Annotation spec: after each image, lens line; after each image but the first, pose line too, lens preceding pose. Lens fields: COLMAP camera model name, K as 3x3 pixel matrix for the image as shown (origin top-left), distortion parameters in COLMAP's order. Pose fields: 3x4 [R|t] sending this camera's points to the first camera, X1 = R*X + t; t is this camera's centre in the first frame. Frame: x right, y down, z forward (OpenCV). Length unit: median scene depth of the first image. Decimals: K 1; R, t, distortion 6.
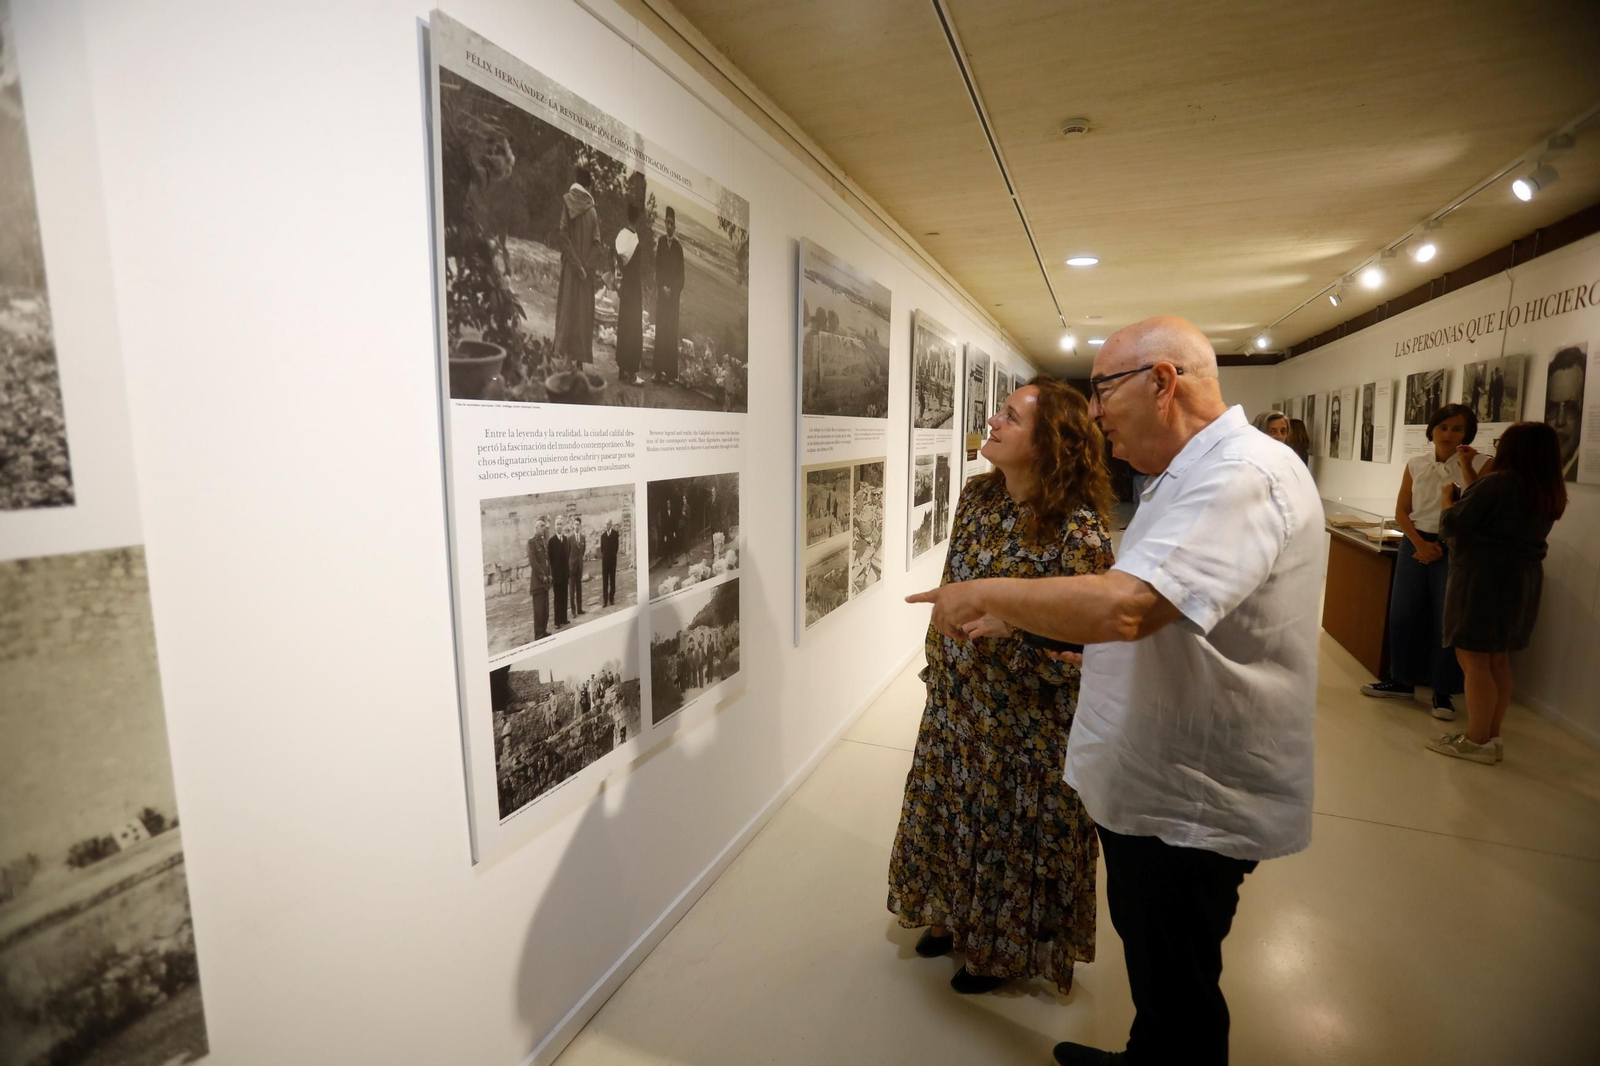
lens RADIAL K [[733.4, 0, 795.0], [0, 733.4, 534.3], [0, 0, 1]] dist [-0.085259, 0.040483]
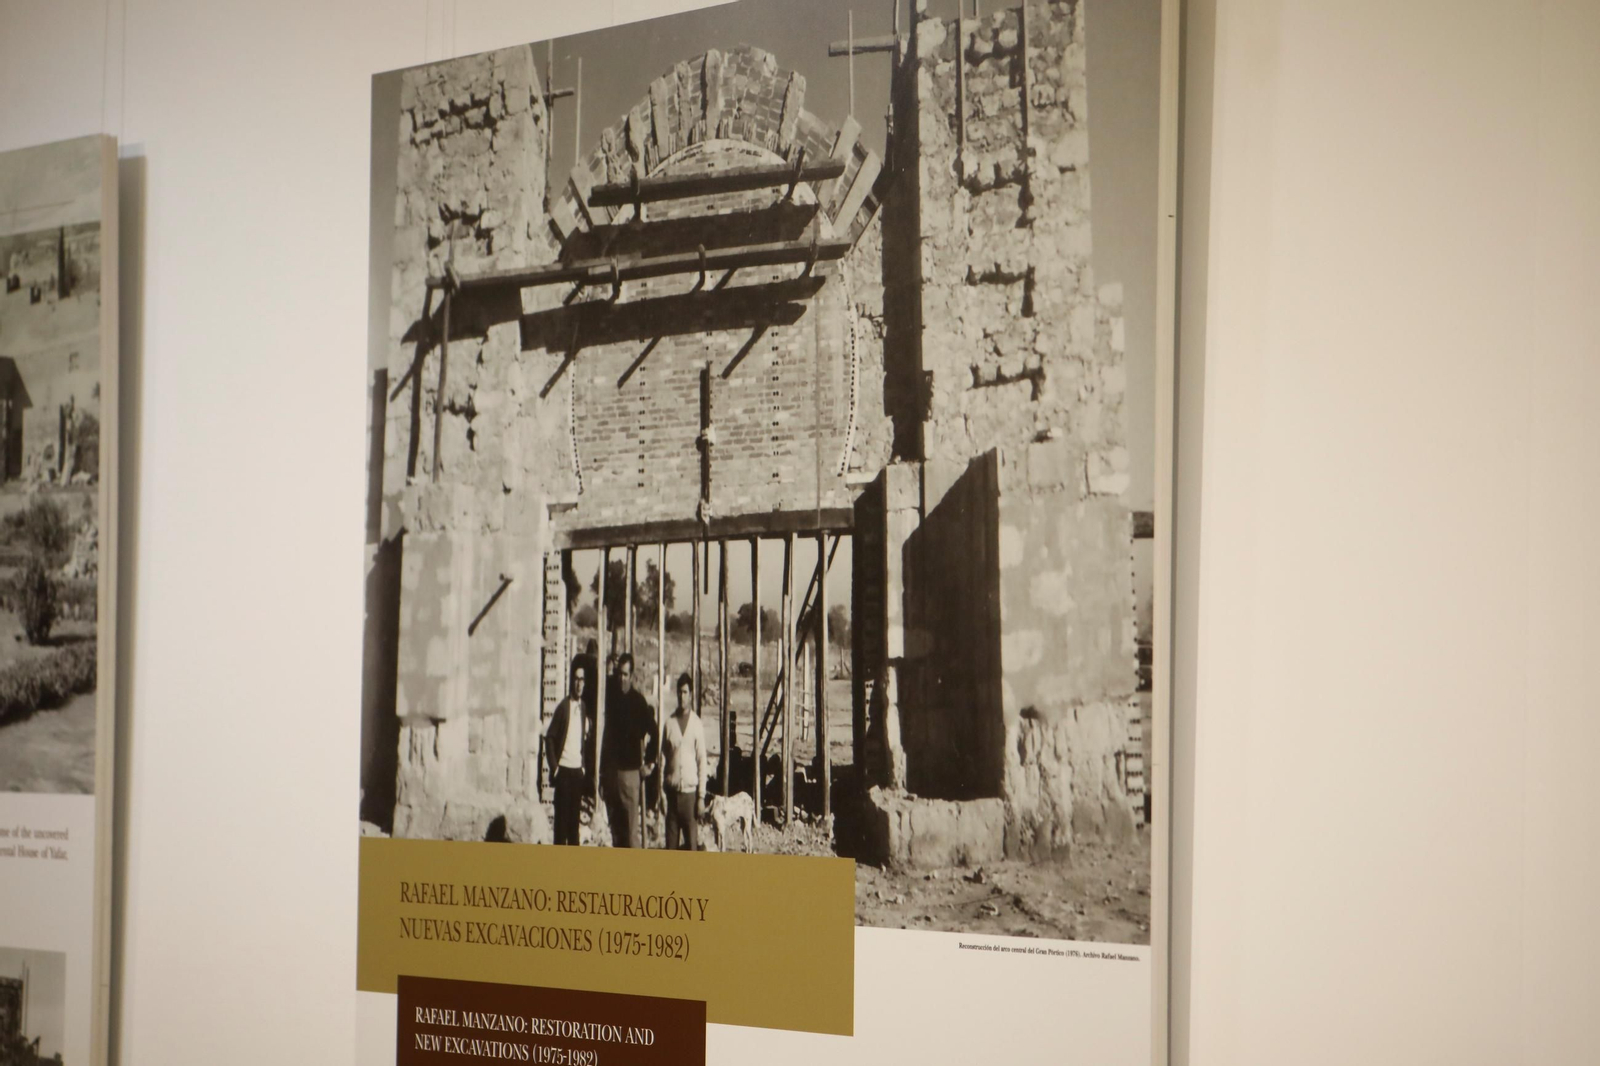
lens RADIAL K [[4897.9, 0, 799.8], [0, 4897.9, 533.6], [0, 0, 1]] dist [0.171400, 0.344746]
pose [[-0.511453, -0.050254, -0.857840, 2.984360], [-0.134998, 0.990591, 0.022457, -0.720190], [0.848641, 0.127293, -0.513425, 4.929939]]
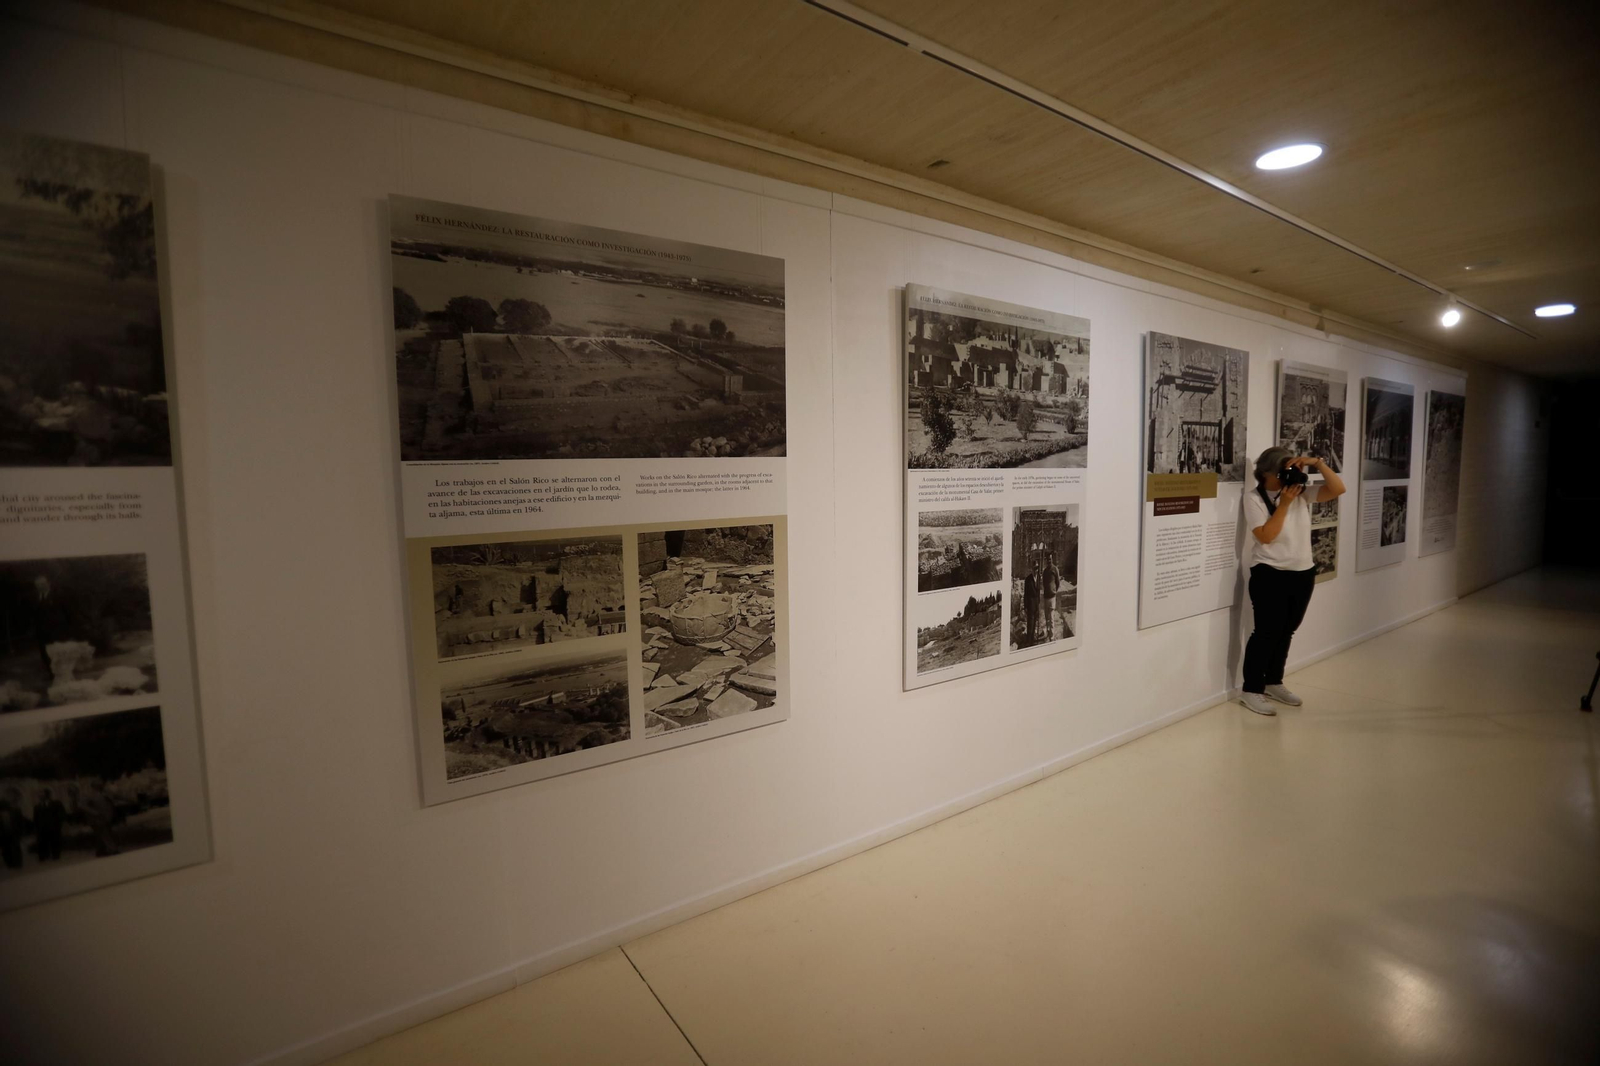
lens RADIAL K [[733.4, 0, 795.0], [0, 733.4, 534.3], [0, 0, 1]] dist [-0.085259, 0.040483]
pose [[0.849105, 0.027661, -0.527500, 1.036529], [-0.054983, 0.997832, -0.036180, -0.147952], [0.525355, 0.059724, 0.848784, 1.009089]]
